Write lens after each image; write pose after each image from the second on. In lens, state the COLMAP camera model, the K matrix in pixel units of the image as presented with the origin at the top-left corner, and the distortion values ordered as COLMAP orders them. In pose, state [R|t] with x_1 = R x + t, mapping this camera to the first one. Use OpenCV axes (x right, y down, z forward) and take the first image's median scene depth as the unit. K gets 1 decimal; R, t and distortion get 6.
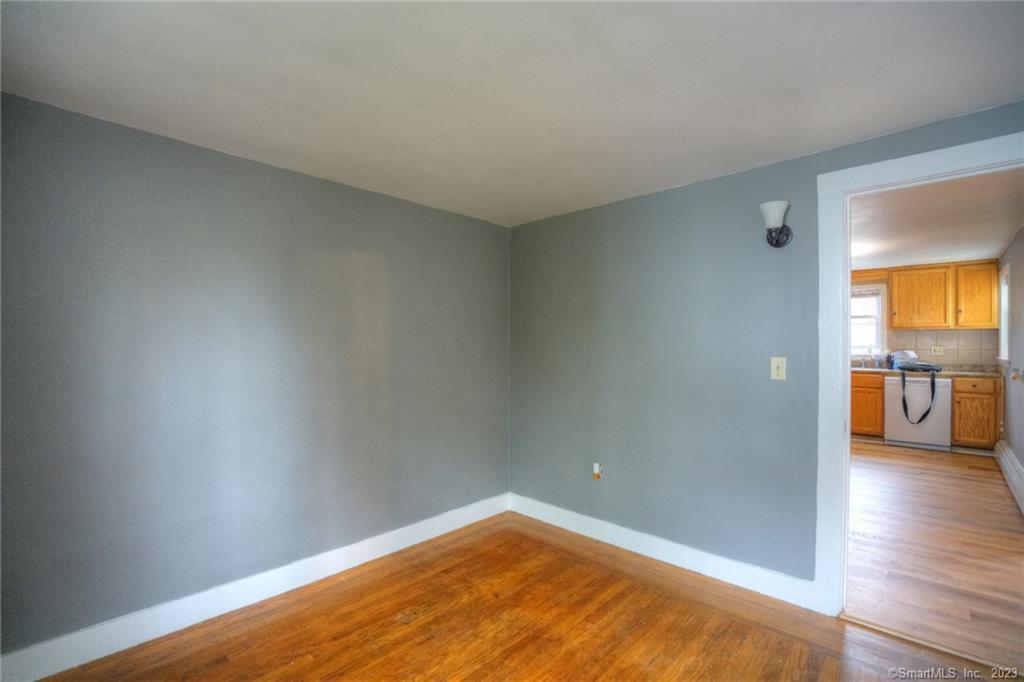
lens RADIAL K [[467.5, 0, 513.3], [0, 467.5, 343.4], [0, 0, 1]] dist [-0.005062, 0.000520]
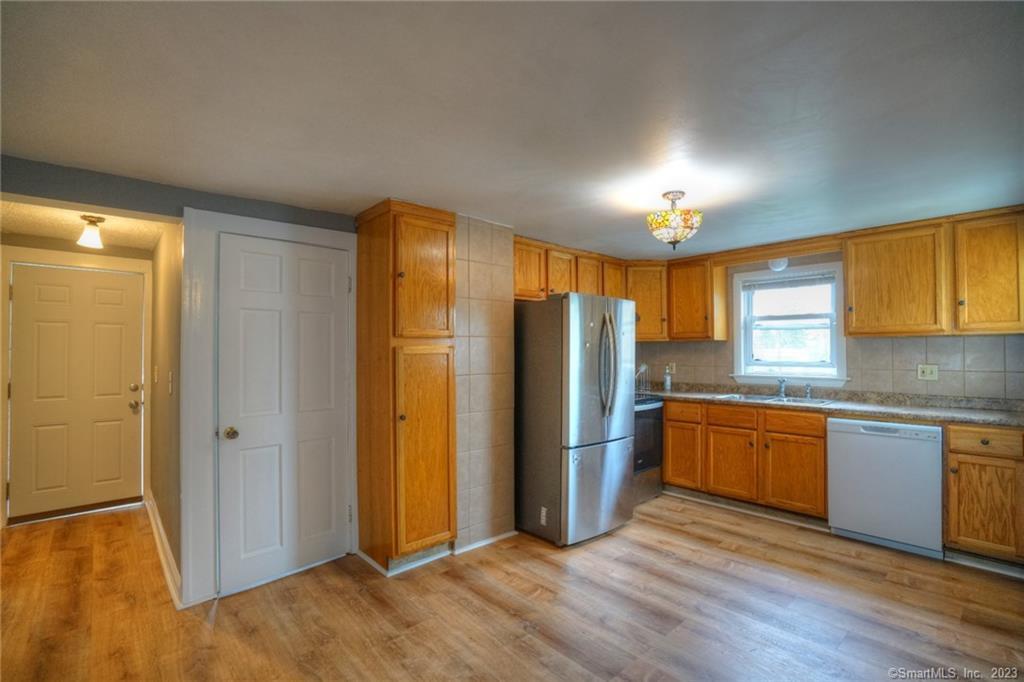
lens RADIAL K [[467.5, 0, 510.9], [0, 467.5, 343.4], [0, 0, 1]] dist [-0.005062, 0.000520]
pose [[0.997414, -0.000426, -0.071865, 0.451417], [-0.000966, 0.999813, -0.019329, -0.009153], [0.071860, 0.019348, 0.997227, 0.397050]]
